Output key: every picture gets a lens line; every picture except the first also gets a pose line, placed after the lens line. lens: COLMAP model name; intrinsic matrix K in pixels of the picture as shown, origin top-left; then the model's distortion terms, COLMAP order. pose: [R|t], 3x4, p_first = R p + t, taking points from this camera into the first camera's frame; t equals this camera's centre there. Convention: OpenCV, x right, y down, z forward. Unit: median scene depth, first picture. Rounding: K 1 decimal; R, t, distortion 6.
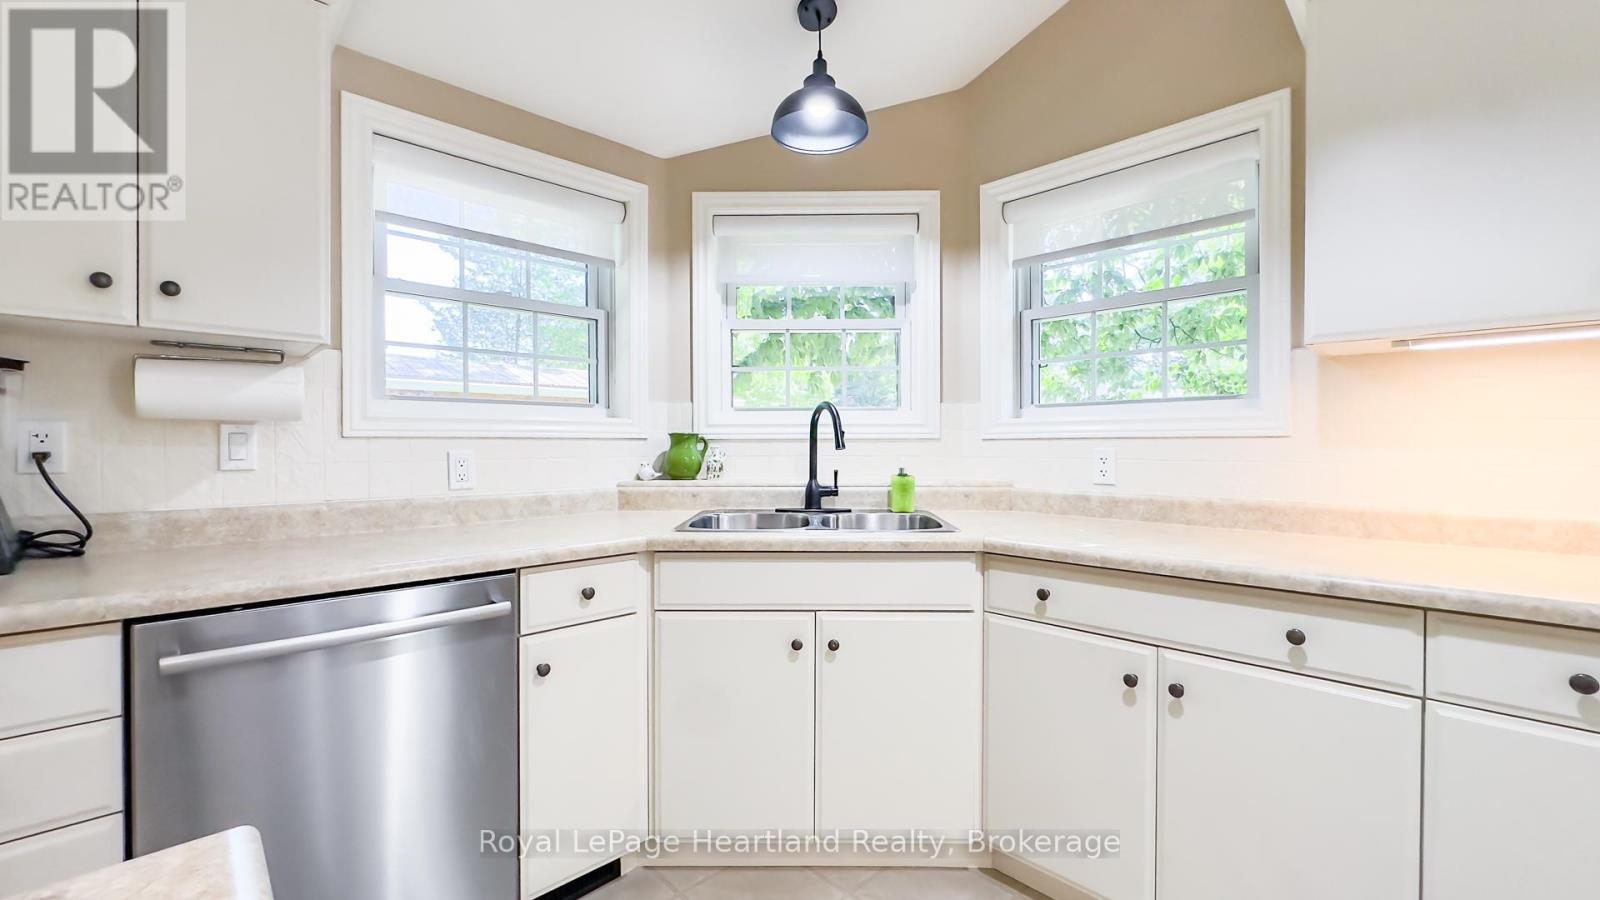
lens RADIAL K [[647.6, 0, 800.0], [0, 647.6, 450.0], [0, 0, 1]] dist [0.002170, 0.000355]
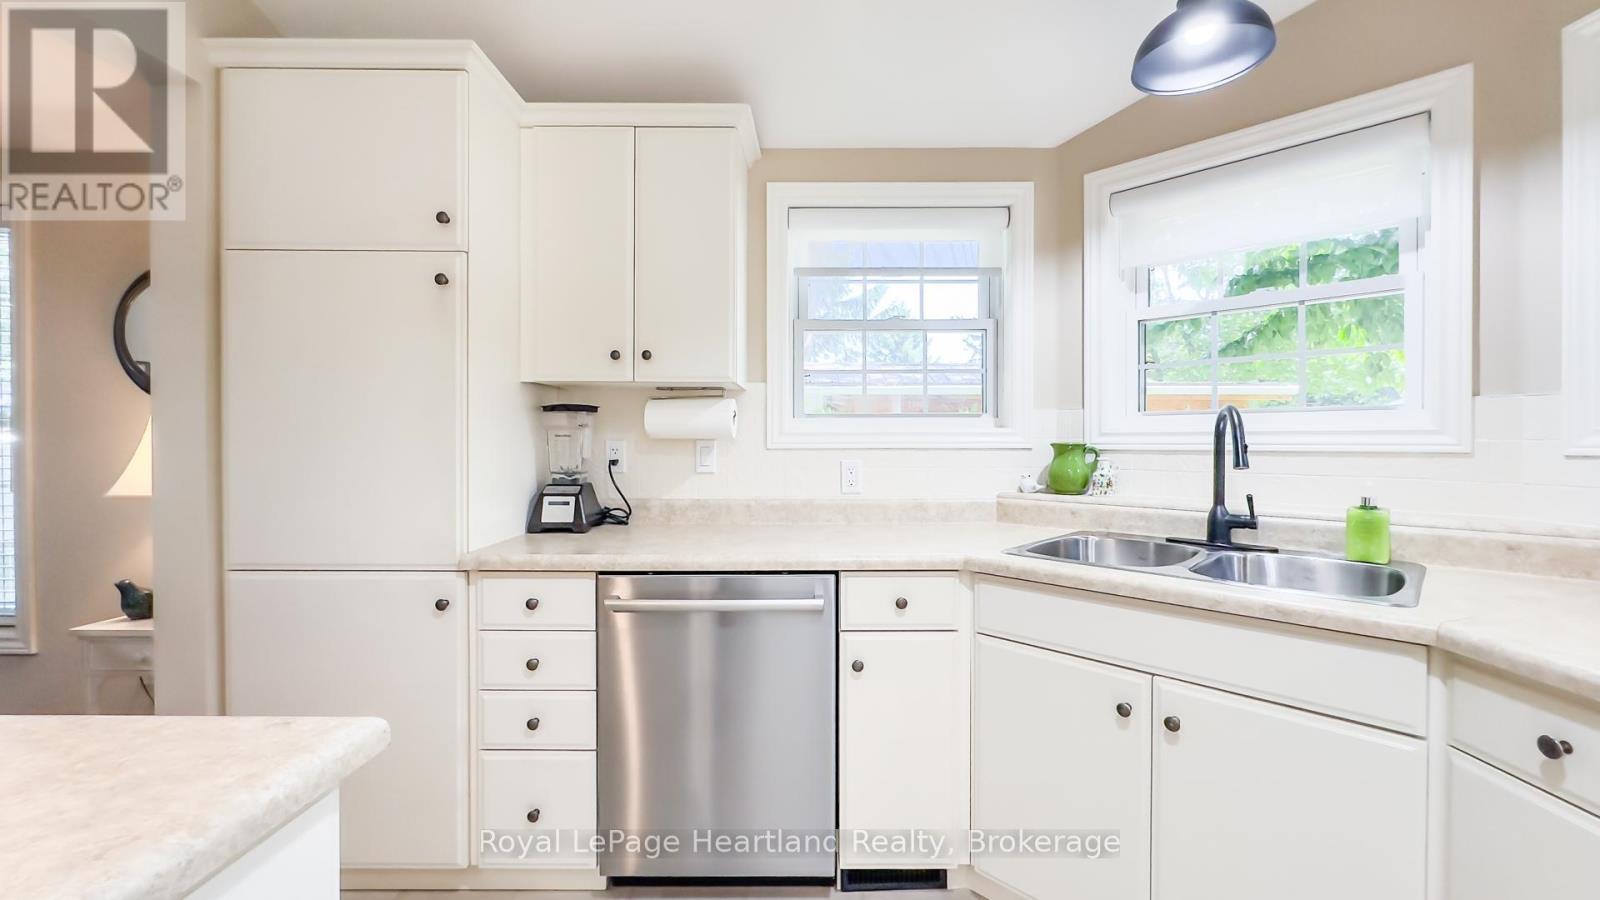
lens RADIAL K [[646.3, 0, 824.8], [0, 646.3, 444.7], [0, 0, 1]] dist [-0.000882, 0.000012]
pose [[0.723312, 0.006244, -0.690493, 0.214001], [-0.005771, 0.999979, 0.002997, -0.026262], [0.690497, 0.001817, 0.723333, 0.112638]]
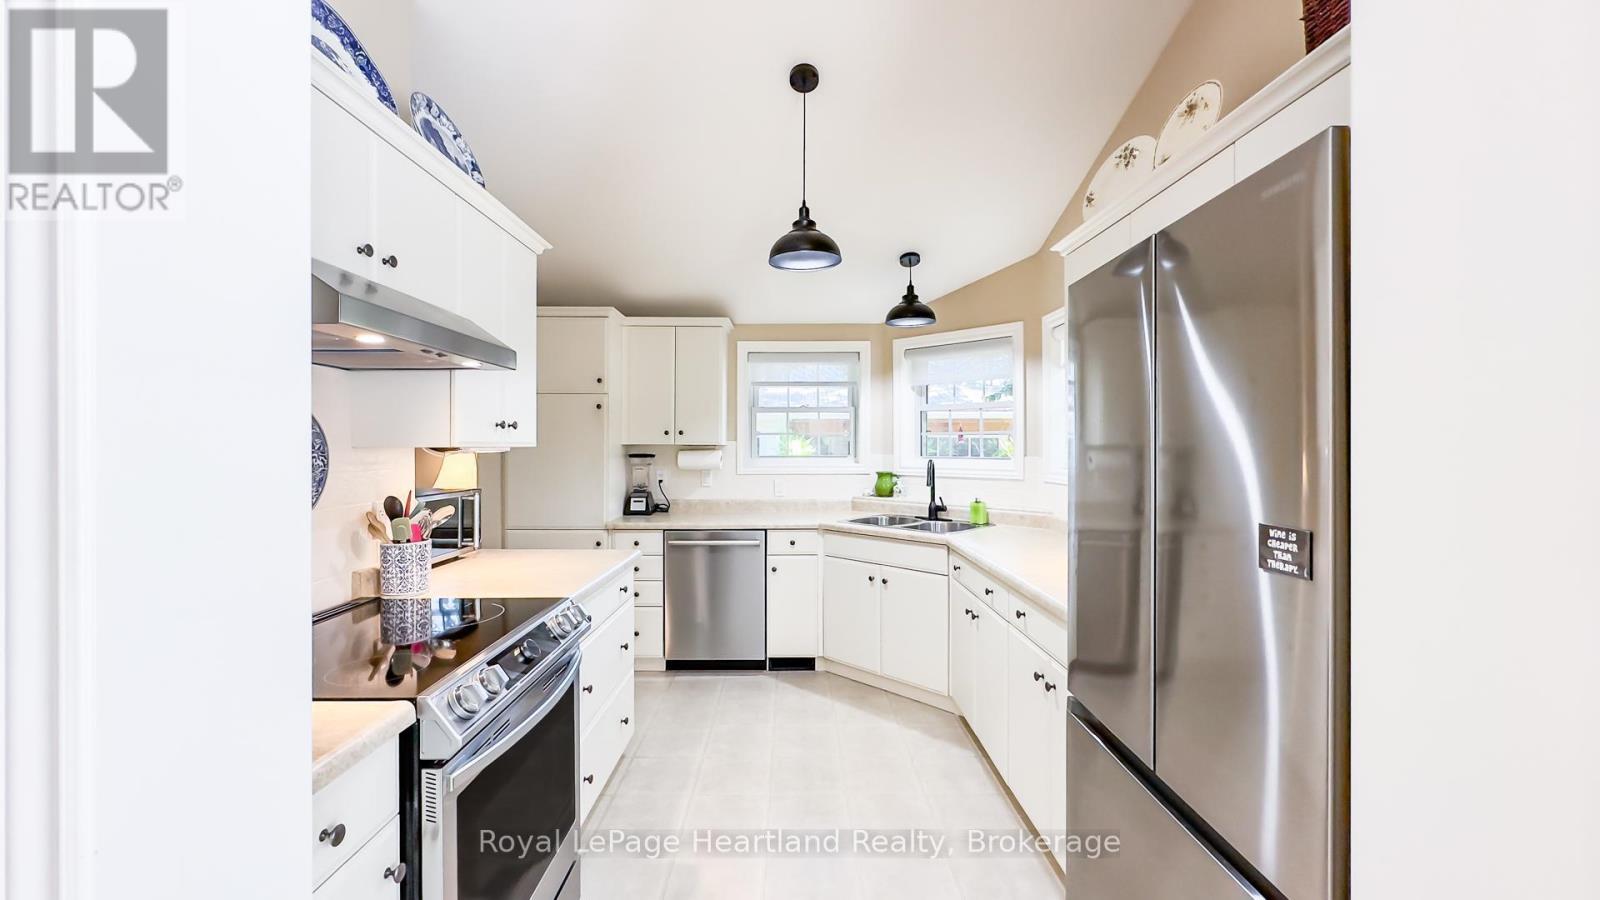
lens RADIAL K [[643.5, 0, 800.0], [0, 643.5, 450.0], [0, 0, 1]] dist [-0.002307, 0.000040]
pose [[0.722563, 0.006289, -0.691276, 0.985782], [-0.005211, 0.999980, 0.003651, -0.100976], [0.691285, 0.000964, 0.722581, -0.538098]]
